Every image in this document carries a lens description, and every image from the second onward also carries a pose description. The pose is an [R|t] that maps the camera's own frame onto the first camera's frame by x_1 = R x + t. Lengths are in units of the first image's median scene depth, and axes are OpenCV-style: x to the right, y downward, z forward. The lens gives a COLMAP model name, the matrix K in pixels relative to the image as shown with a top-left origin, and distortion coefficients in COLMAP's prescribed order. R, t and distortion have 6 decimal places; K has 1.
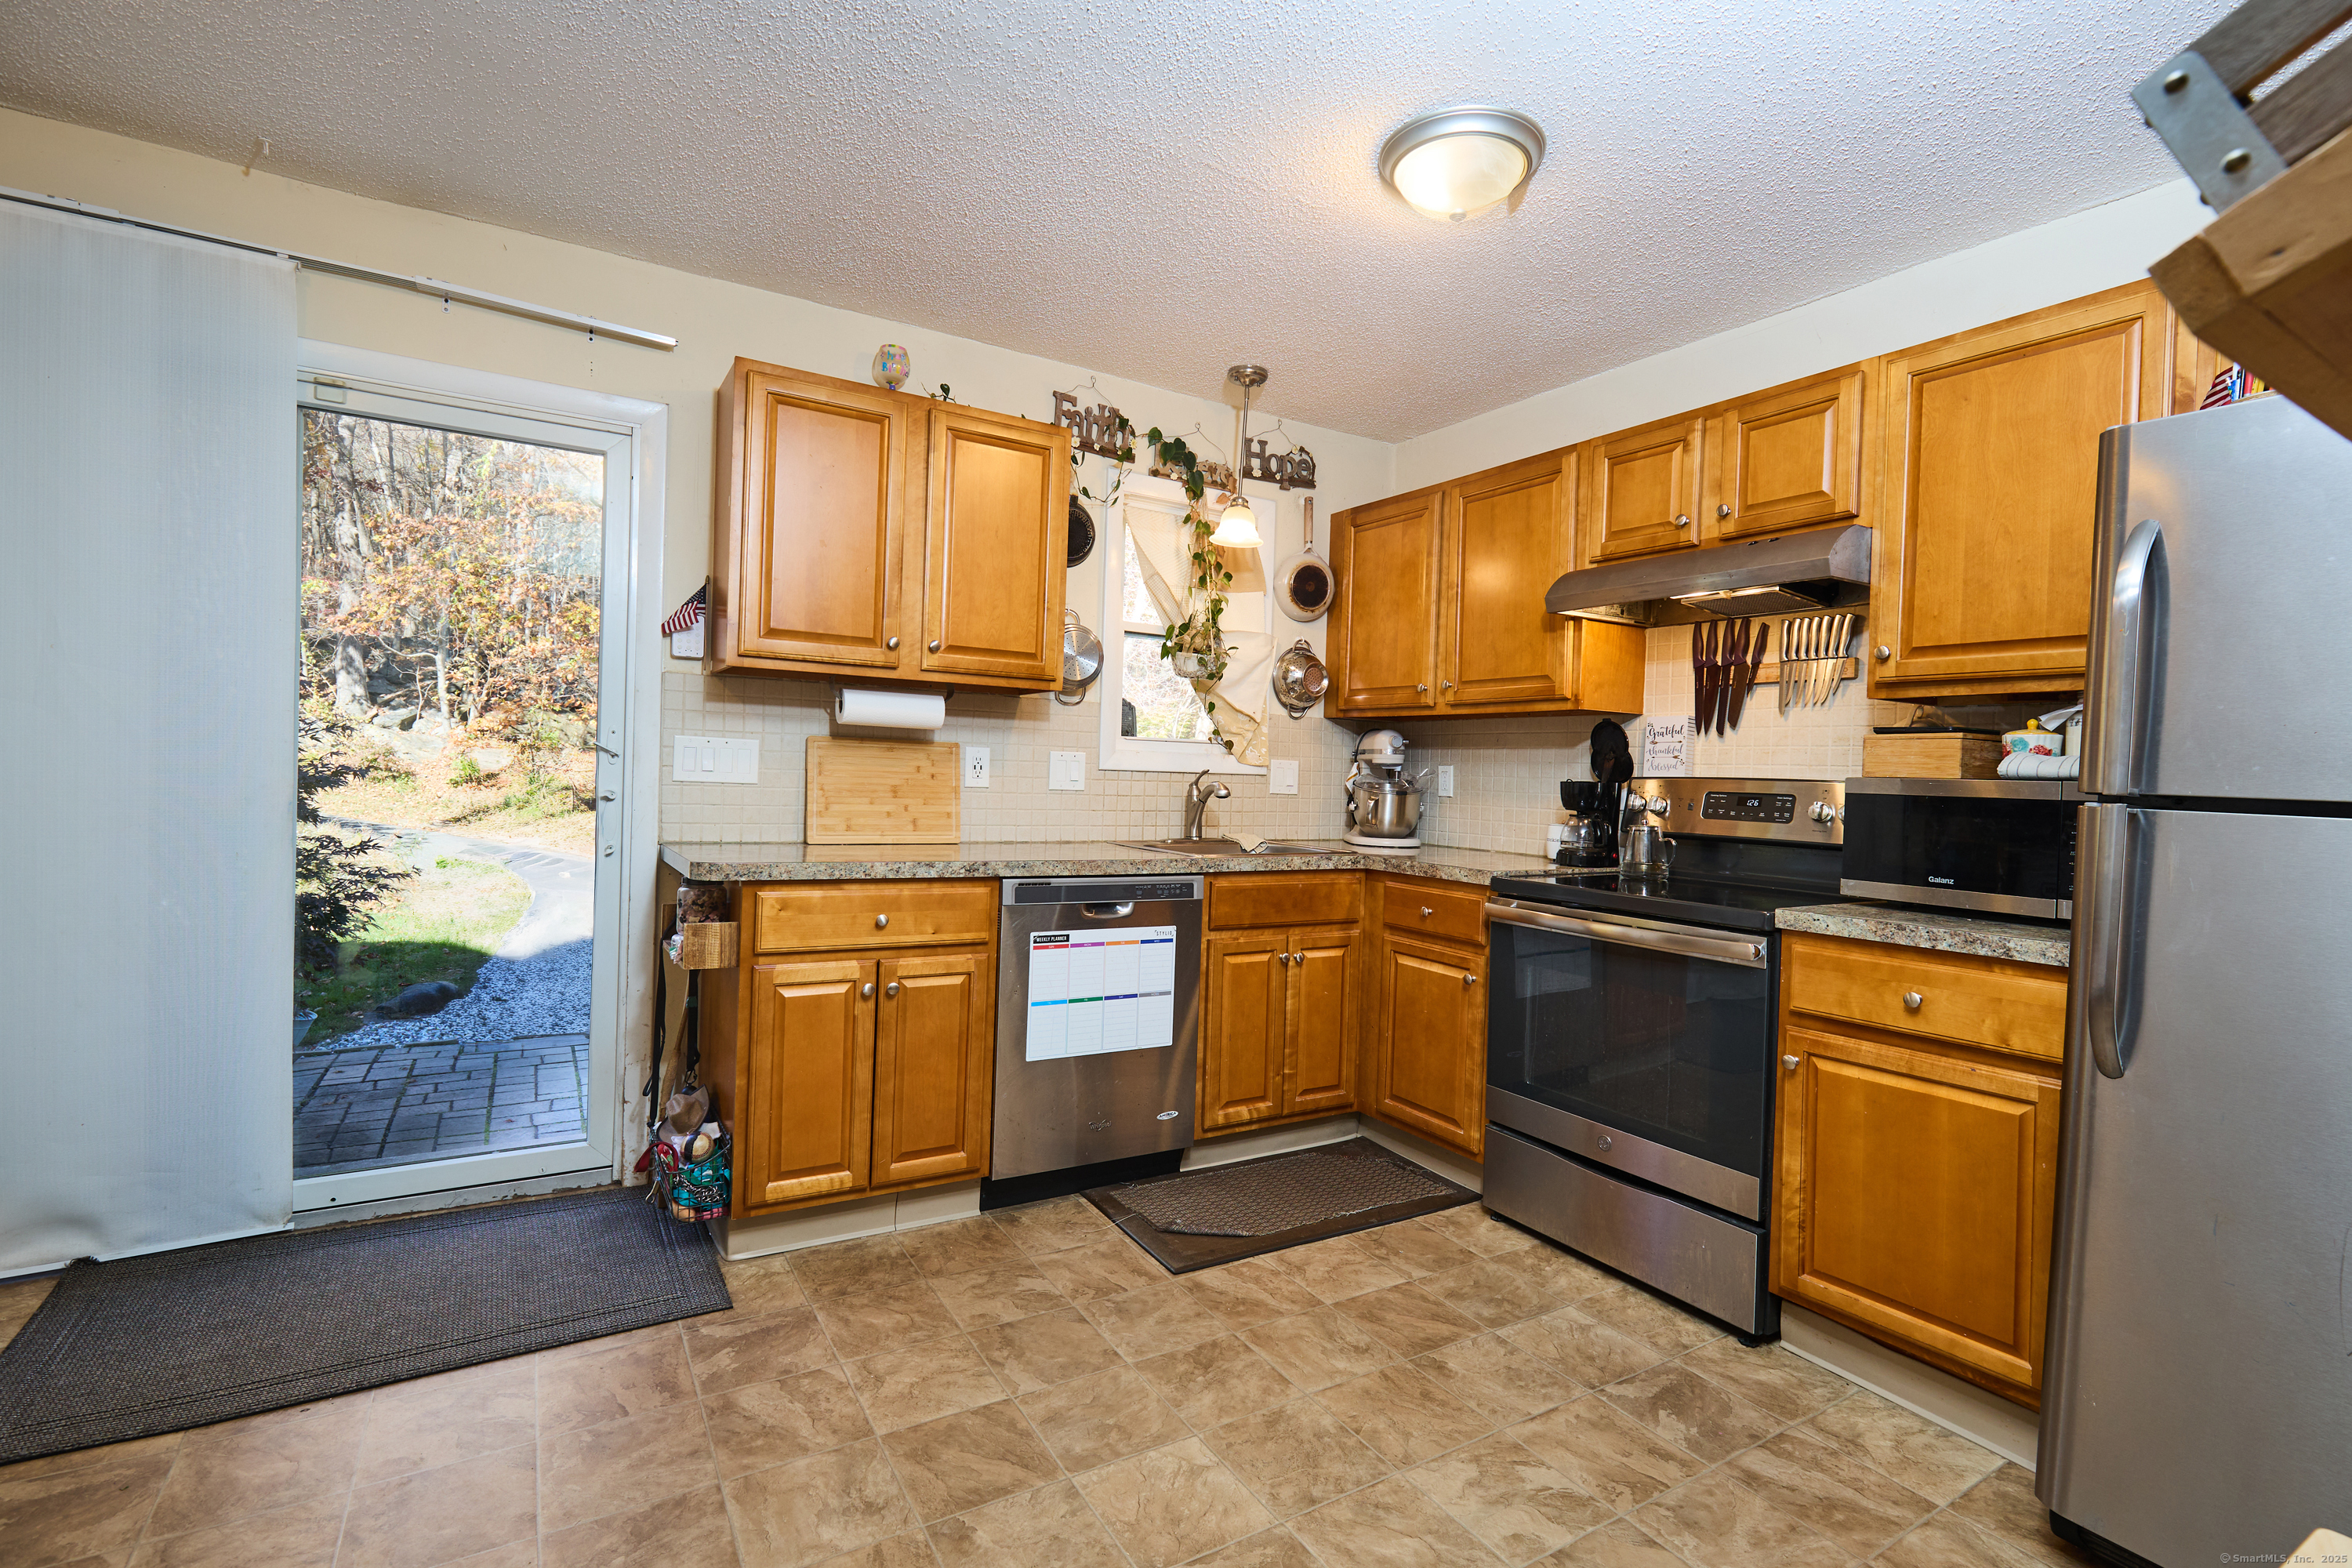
lens RADIAL K [[1081.4, 0, 1185.8], [0, 1081.4, 779.8], [0, 0, 1]] dist [-0.001559, 0.001713]
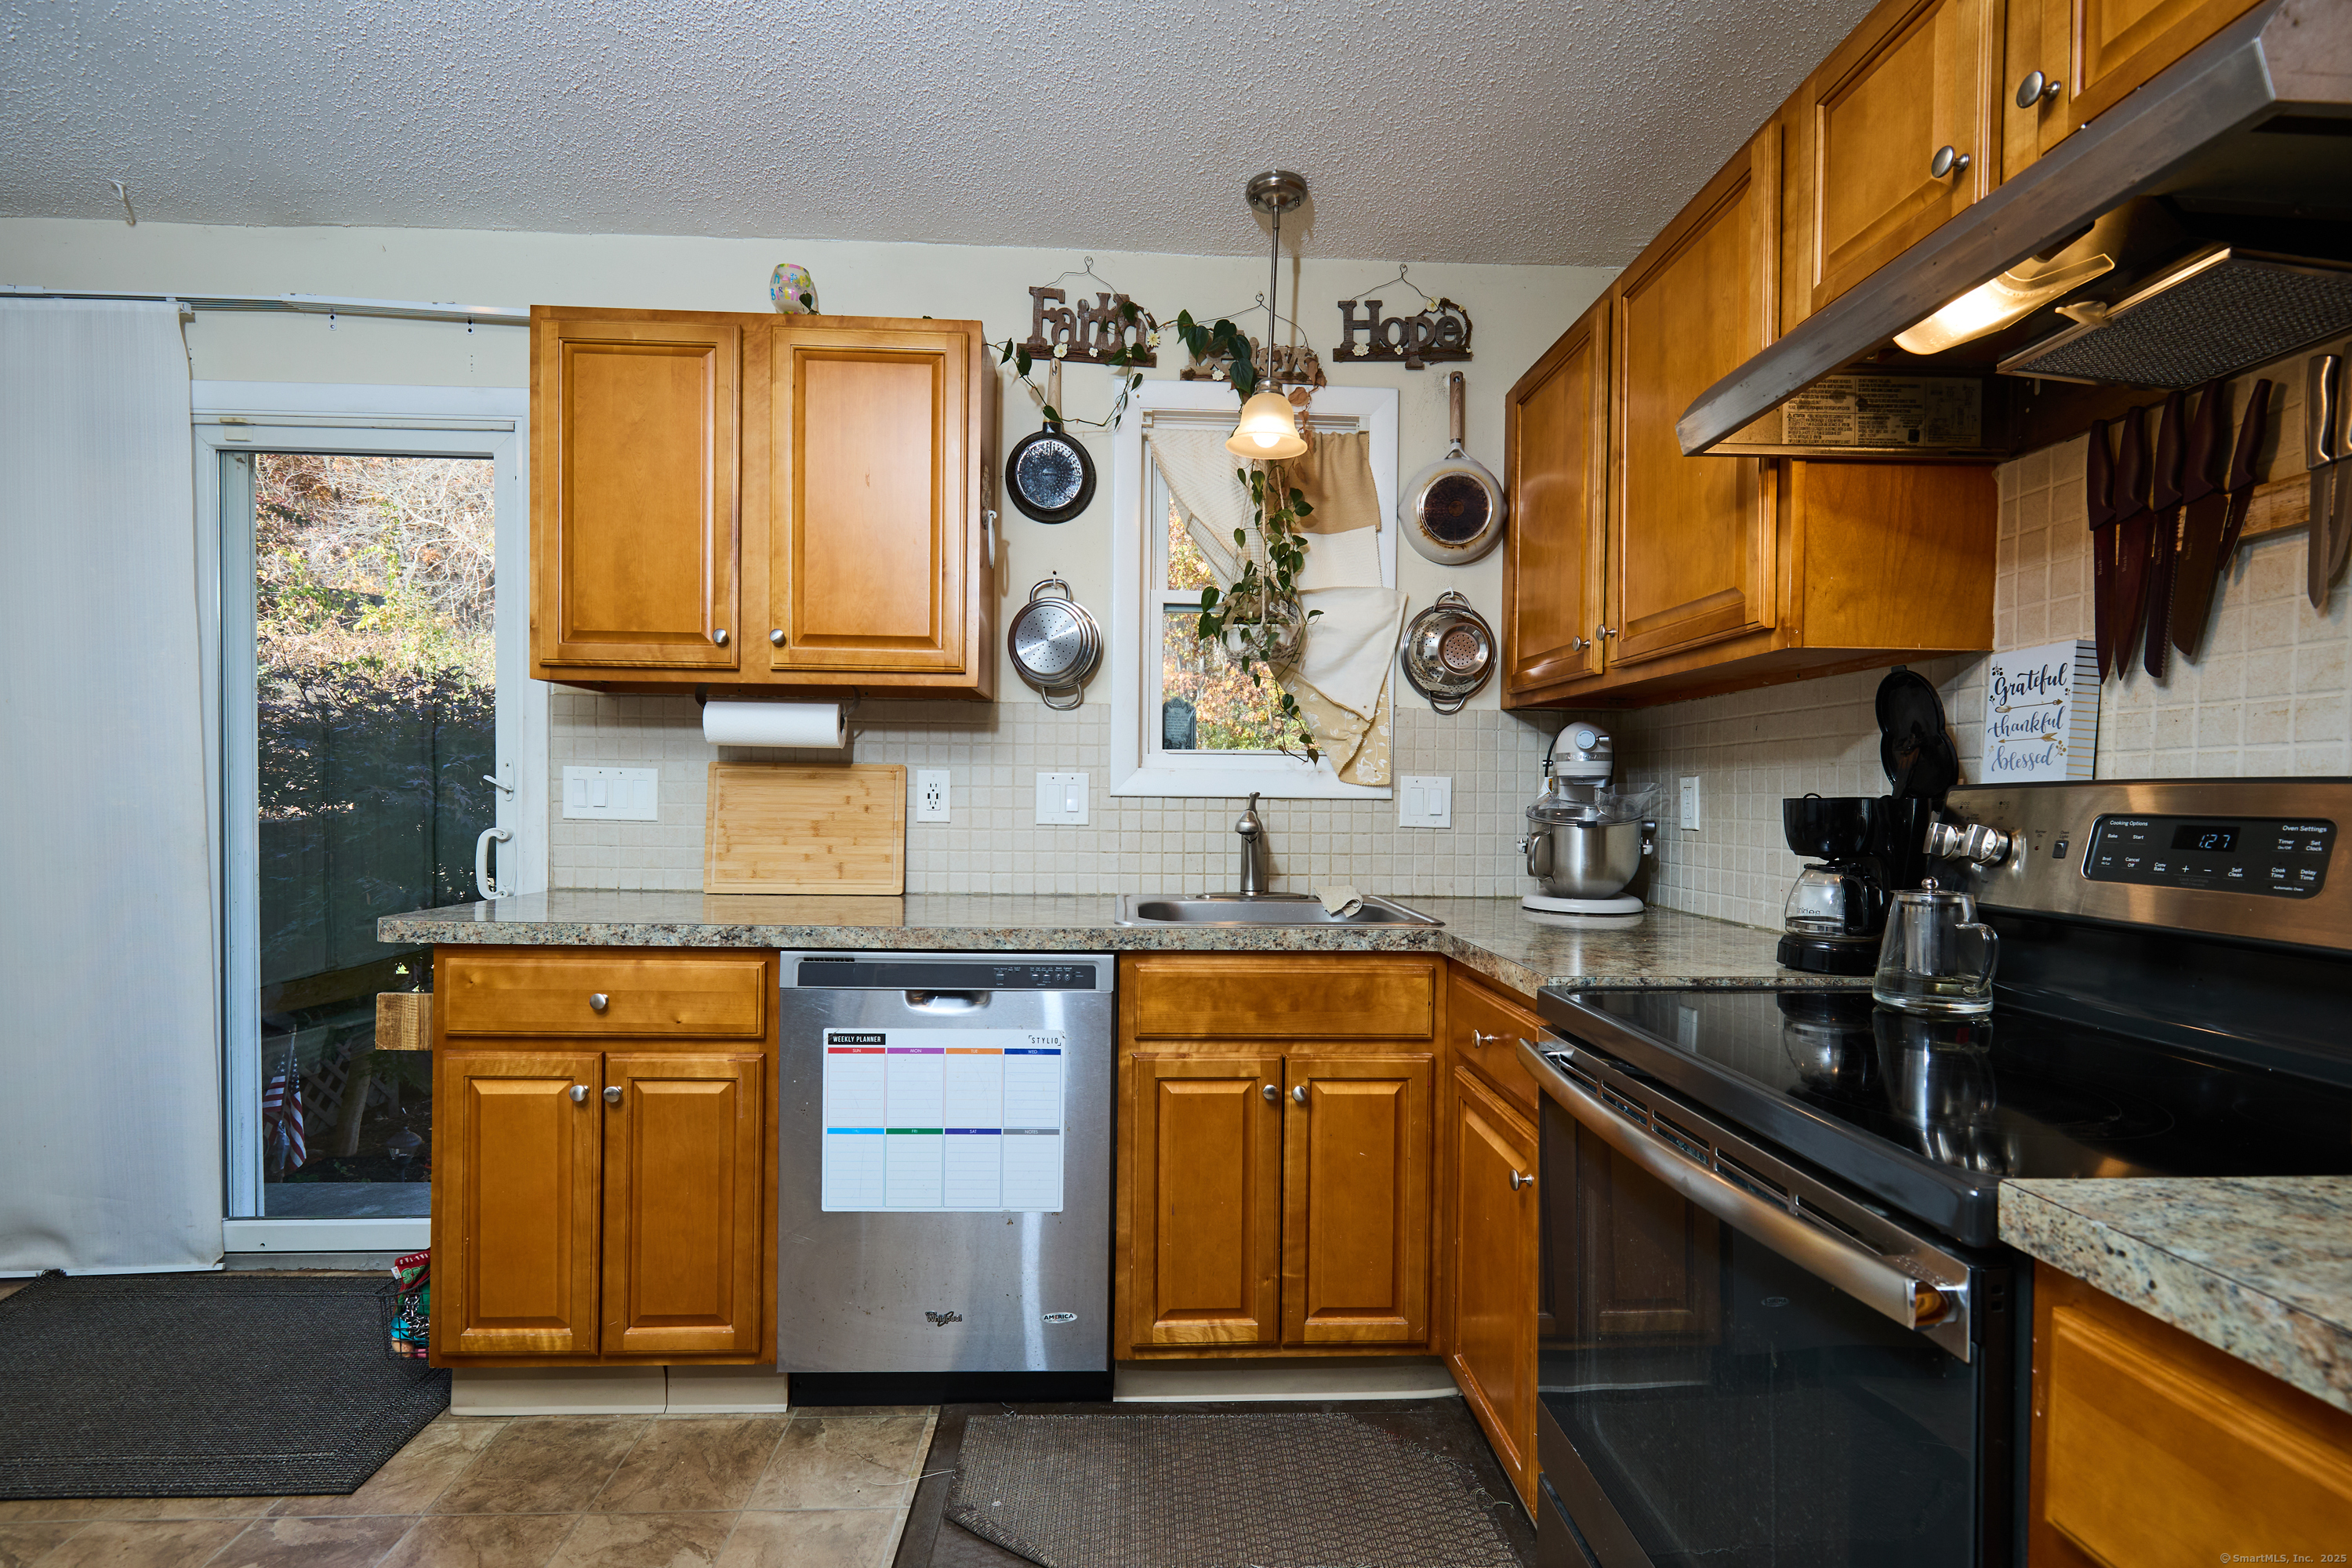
lens RADIAL K [[1081.4, 0, 1181.2], [0, 1081.4, 812.2], [0, 0, 1]] dist [-0.001559, 0.001713]
pose [[0.876163, -0.014891, -0.481785, 0.359708], [0.013640, 0.999888, -0.006099, 0.007478], [0.481822, -0.001228, 0.876268, 0.446587]]
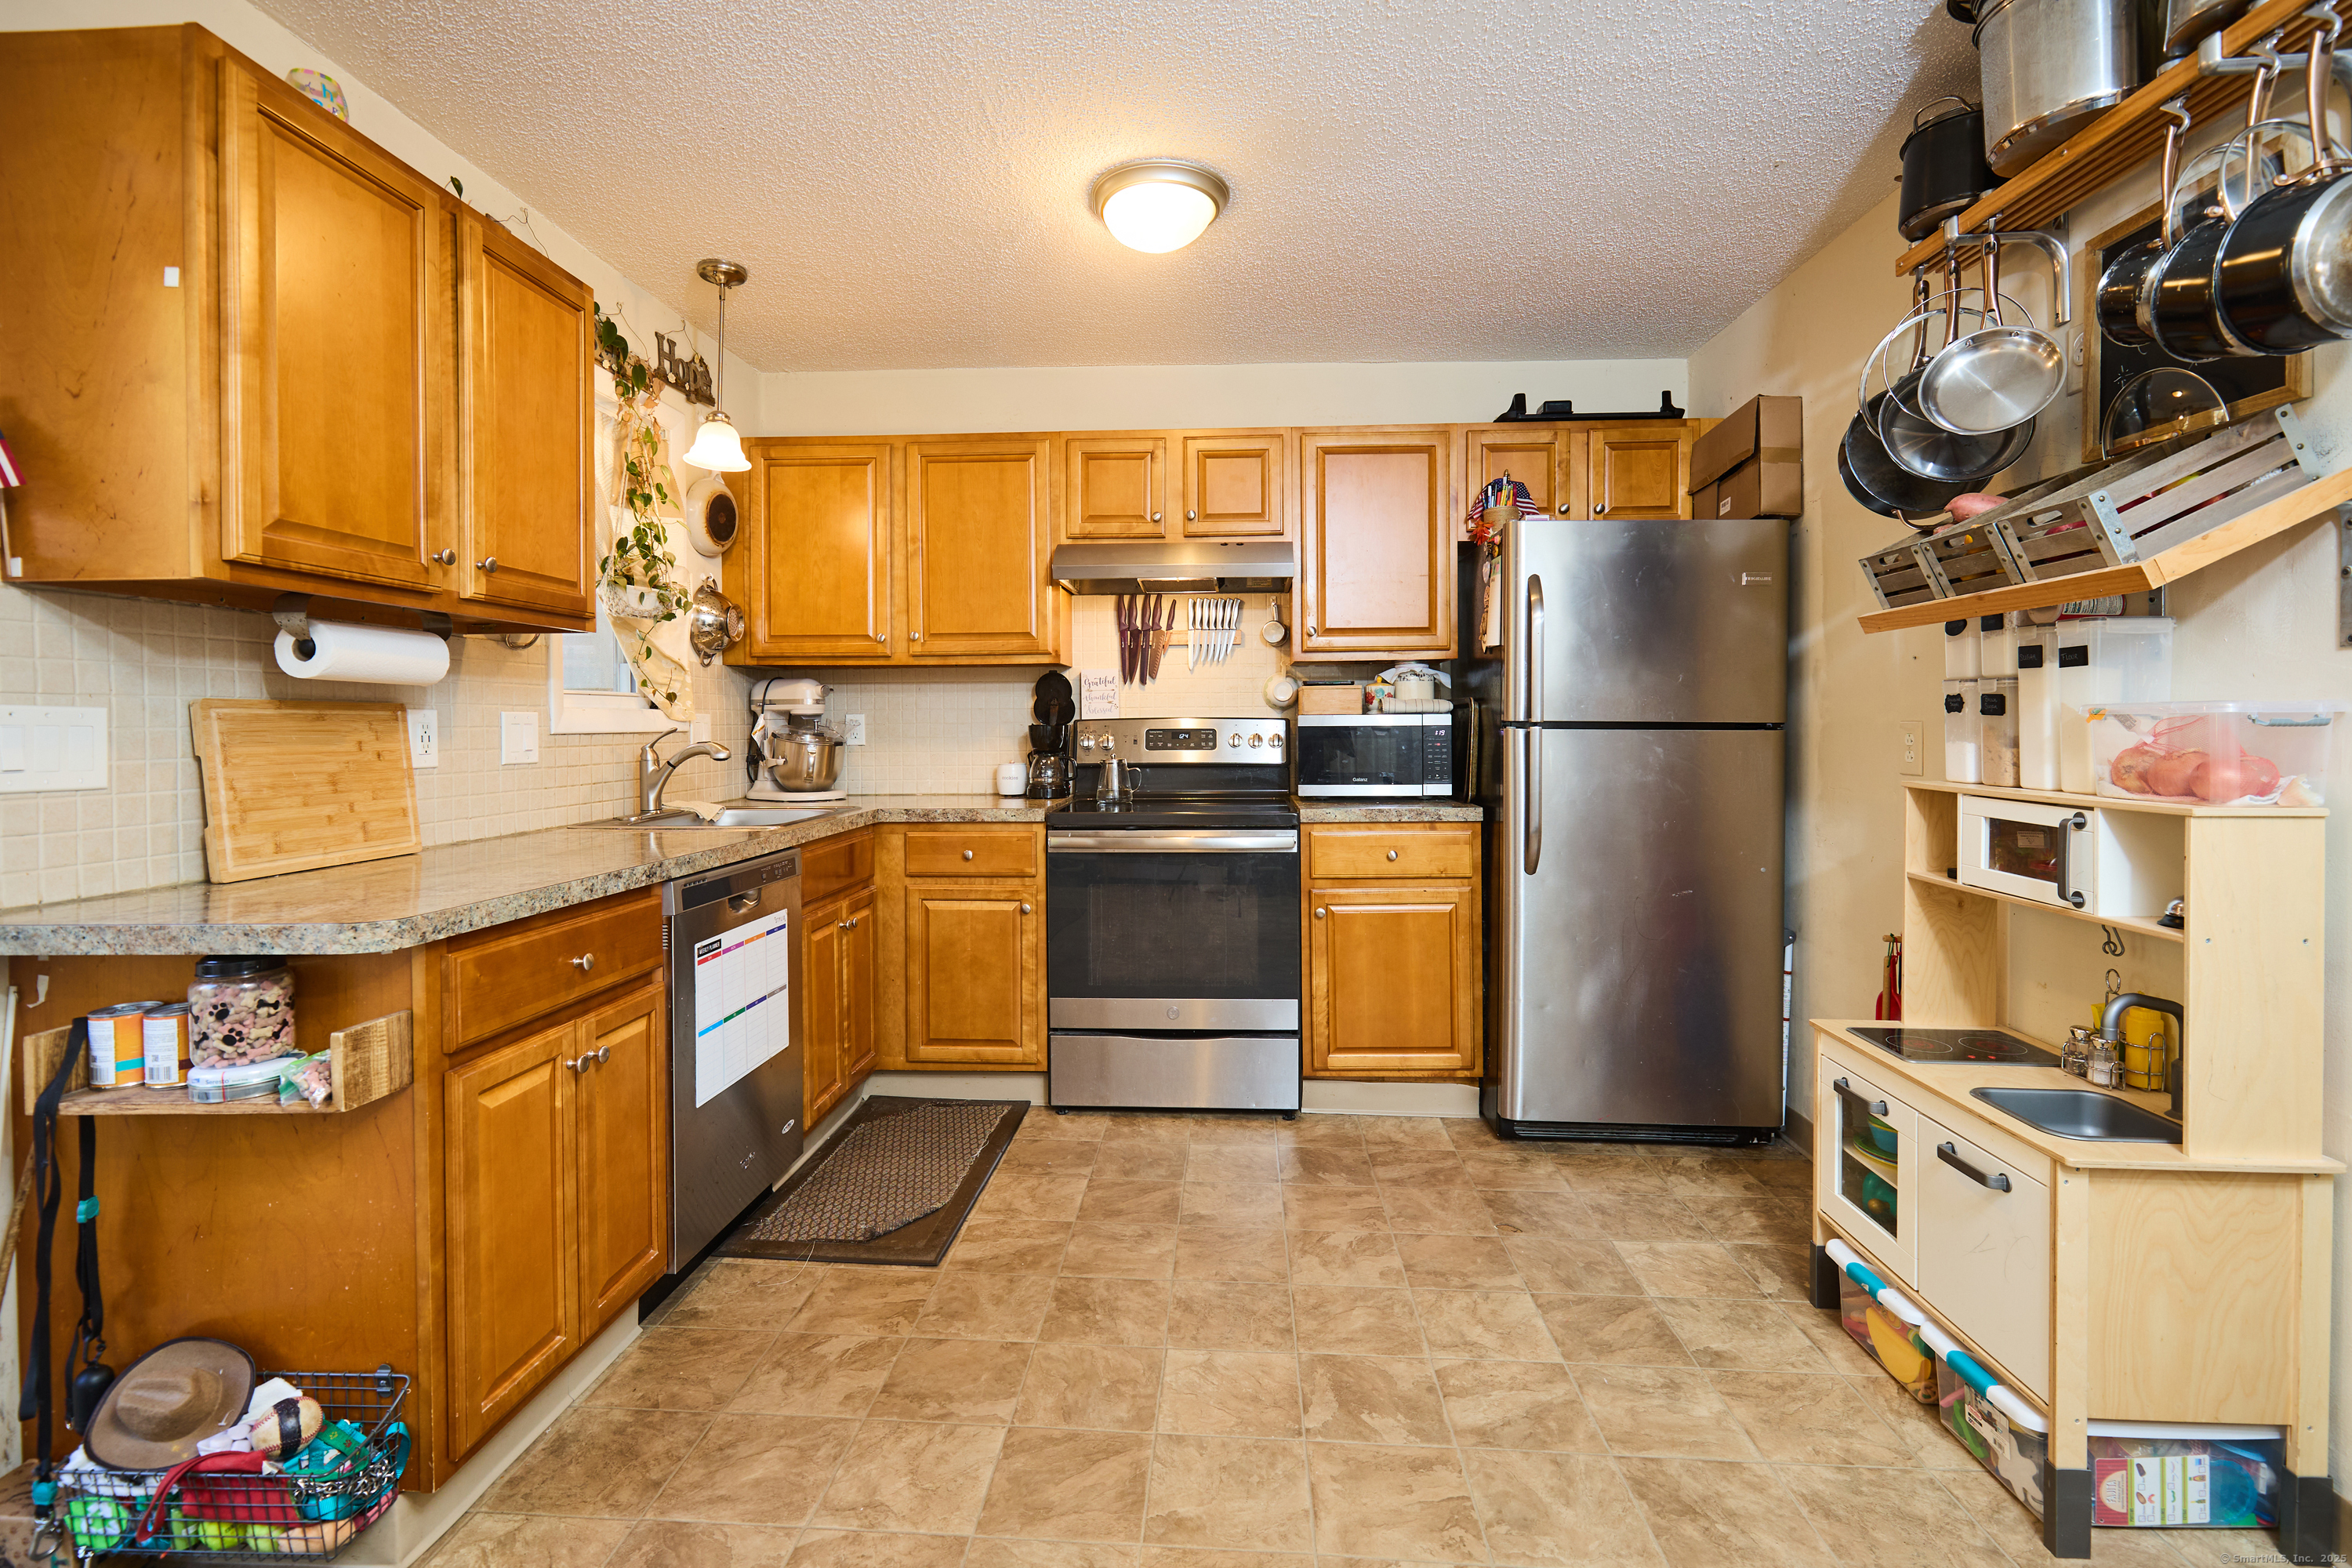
lens RADIAL K [[1081.4, 0, 1187.4], [0, 1081.4, 726.6], [0, 0, 1]] dist [-0.001559, 0.001713]
pose [[0.565195, -0.040992, 0.823938, -0.524213], [0.031125, 0.999113, 0.028356, -0.025692], [-0.824370, 0.009618, 0.565970, 0.230722]]
